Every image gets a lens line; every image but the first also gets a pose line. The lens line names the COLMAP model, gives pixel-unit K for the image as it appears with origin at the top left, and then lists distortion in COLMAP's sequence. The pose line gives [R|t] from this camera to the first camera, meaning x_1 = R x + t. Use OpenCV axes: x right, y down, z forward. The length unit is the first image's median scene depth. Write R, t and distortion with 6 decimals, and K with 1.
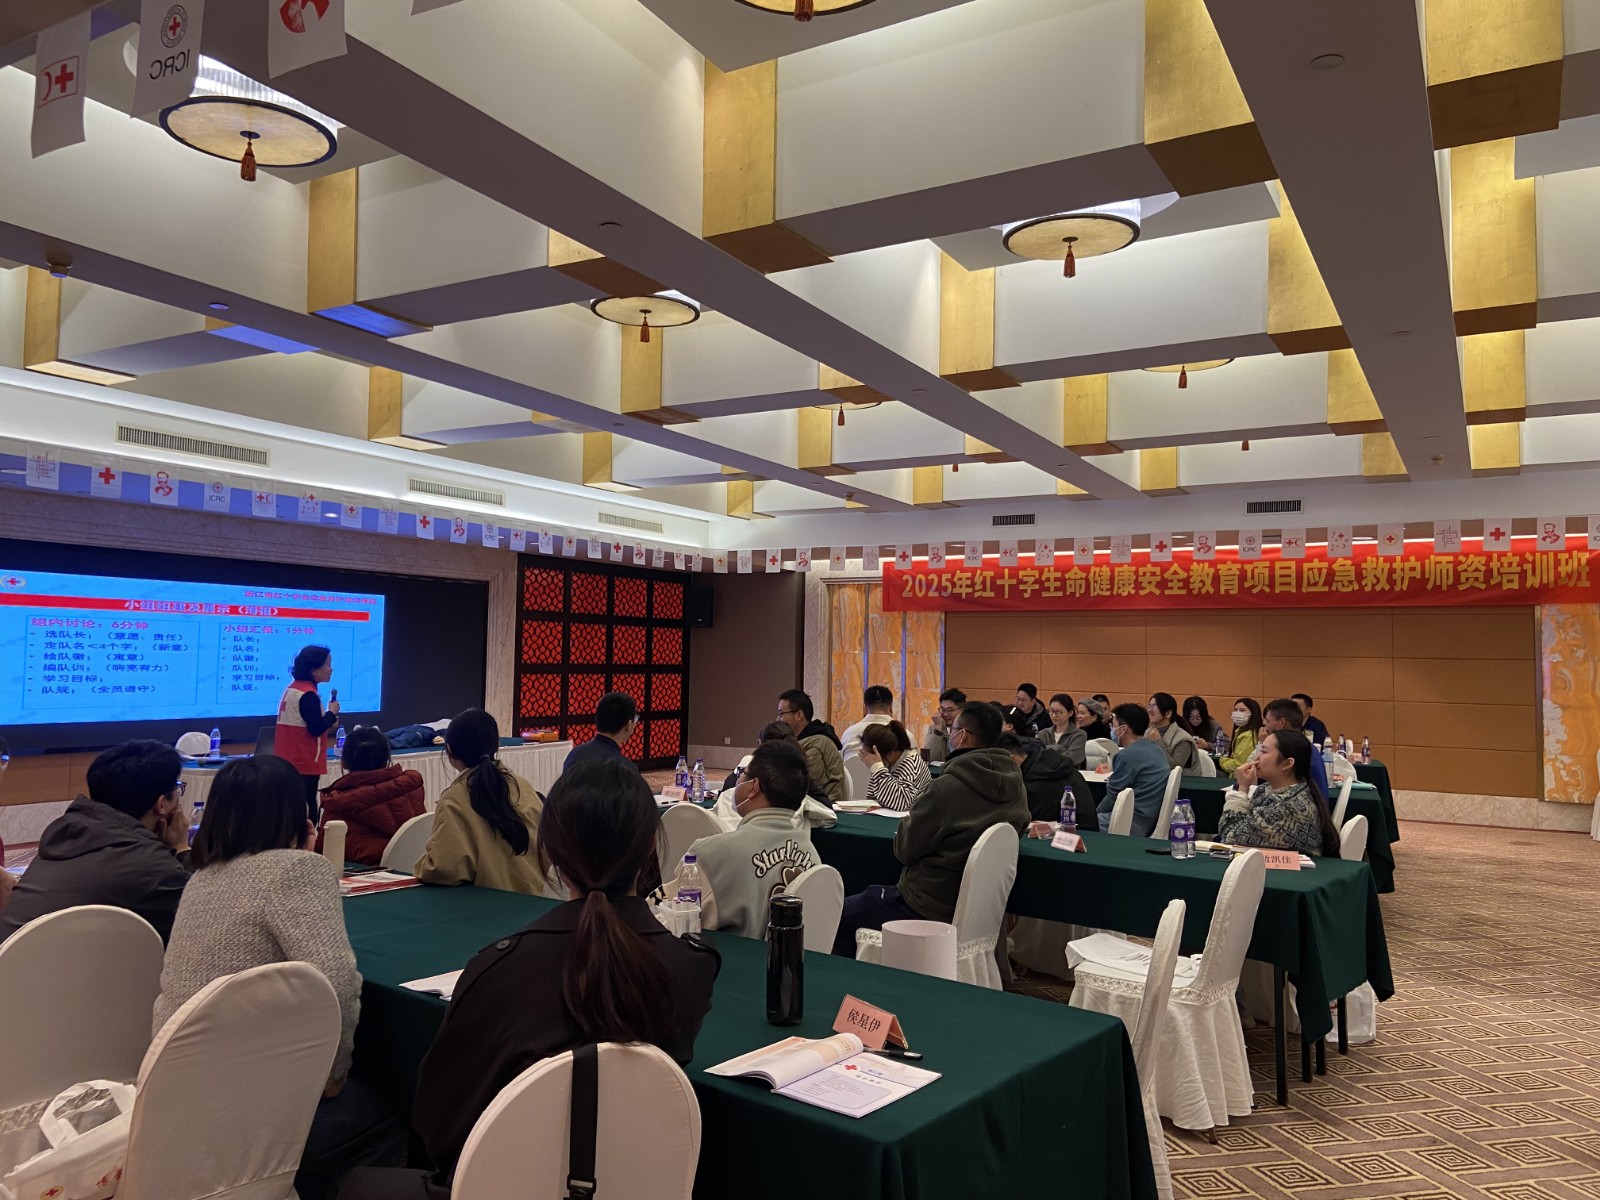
lens RADIAL K [[1204.6, 0, 797.3], [0, 1204.6, 583.9], [0, 0, 1]] dist [0.137647, -0.174566]
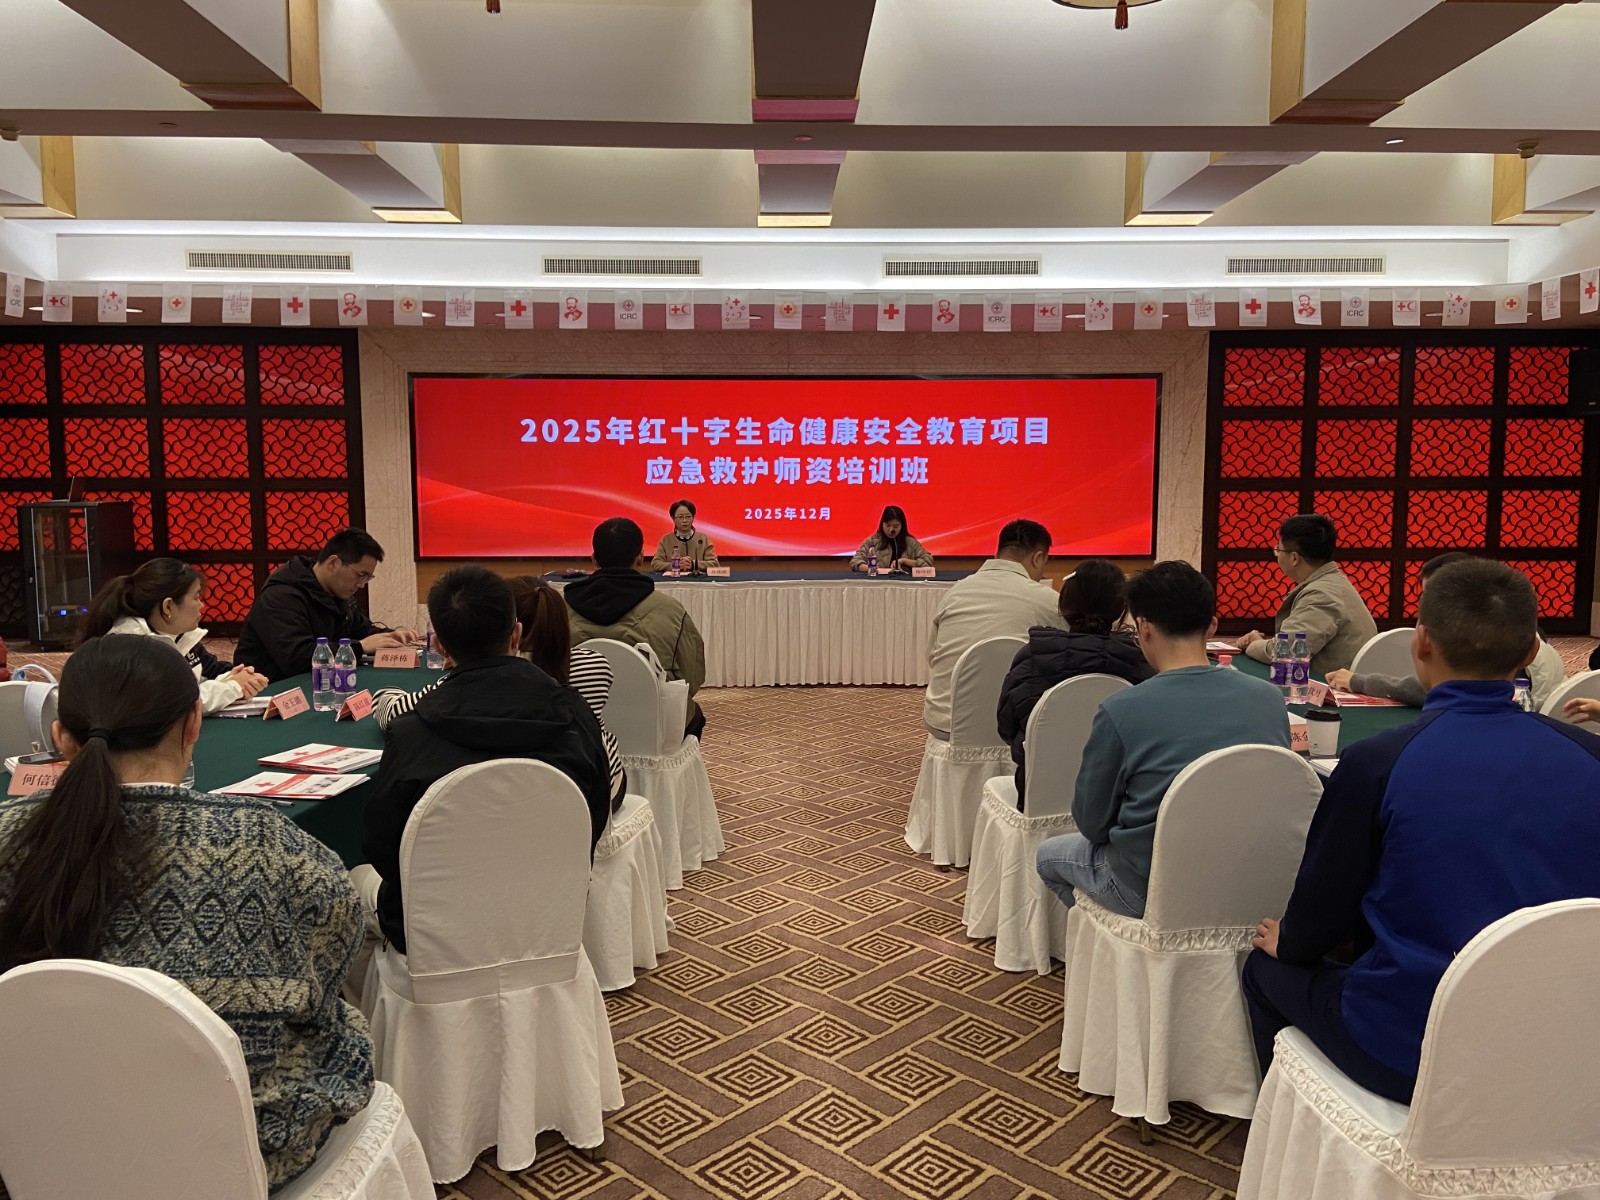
lens RADIAL K [[1204.6, 0, 797.3], [0, 1204.6, 583.9], [0, 0, 1]] dist [0.137647, -0.174566]
pose [[0.518415, 0.061041, -0.852948, 0.312034], [0.063585, 0.991936, 0.109634, 0.032150], [0.852762, -0.111070, 0.510353, 0.390367]]
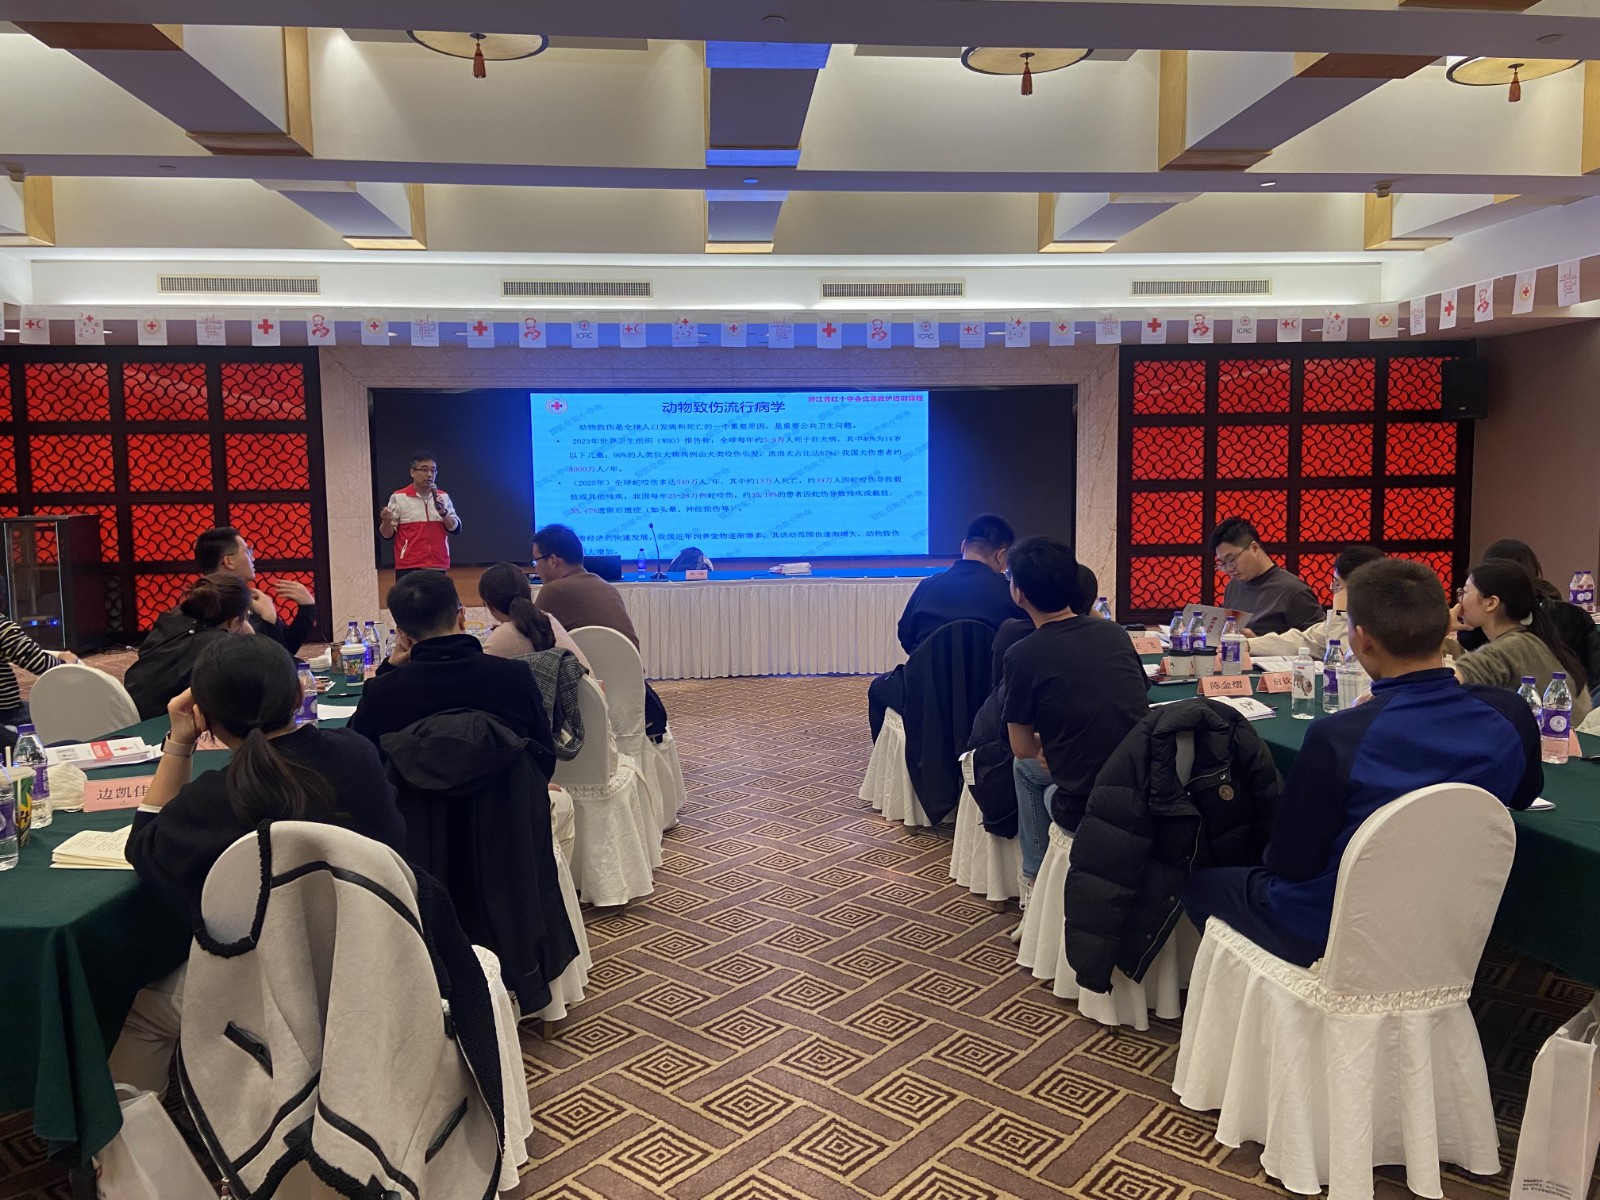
lens RADIAL K [[1204.6, 0, 797.3], [0, 1204.6, 583.9], [0, 0, 1]] dist [0.137647, -0.174566]
pose [[0.564327, 0.047654, -0.824175, 0.352656], [0.074256, 0.991356, 0.108164, 0.030461], [0.822205, -0.122240, 0.555911, 0.355757]]
